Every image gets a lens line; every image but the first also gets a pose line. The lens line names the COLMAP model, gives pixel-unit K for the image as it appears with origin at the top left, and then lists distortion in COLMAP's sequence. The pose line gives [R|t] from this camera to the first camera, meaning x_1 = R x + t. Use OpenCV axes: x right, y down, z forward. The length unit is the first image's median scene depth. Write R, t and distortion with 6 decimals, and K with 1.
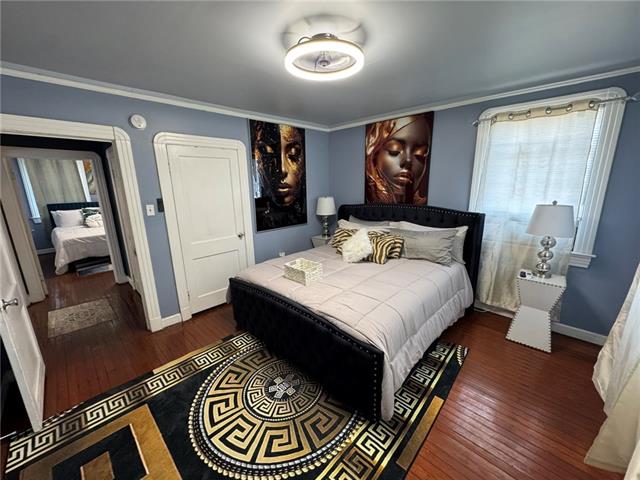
lens RADIAL K [[253.3, 0, 320.1], [0, 253.3, 240.3], [0, 0, 1]] dist [-0.000343, -0.000506]
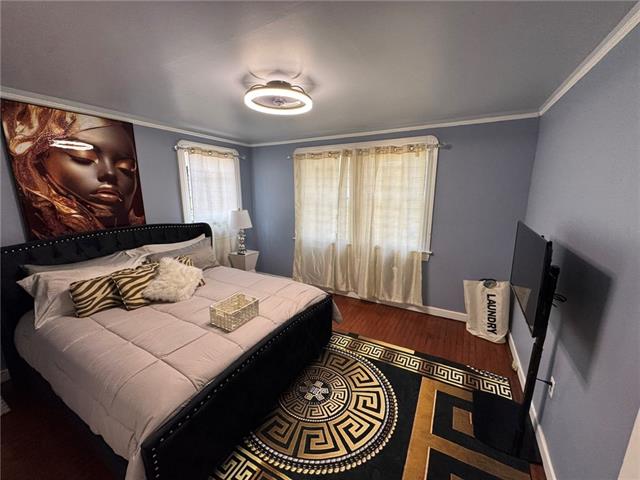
lens RADIAL K [[253.3, 0, 318.7], [0, 253.3, 240.4], [0, 0, 1]] dist [-0.000343, -0.000506]
pose [[-0.251207, -0.181222, 0.950817, -0.893132], [0.218527, 0.946337, 0.238103, -0.236365], [-0.942943, 0.267592, -0.198125, 0.868253]]
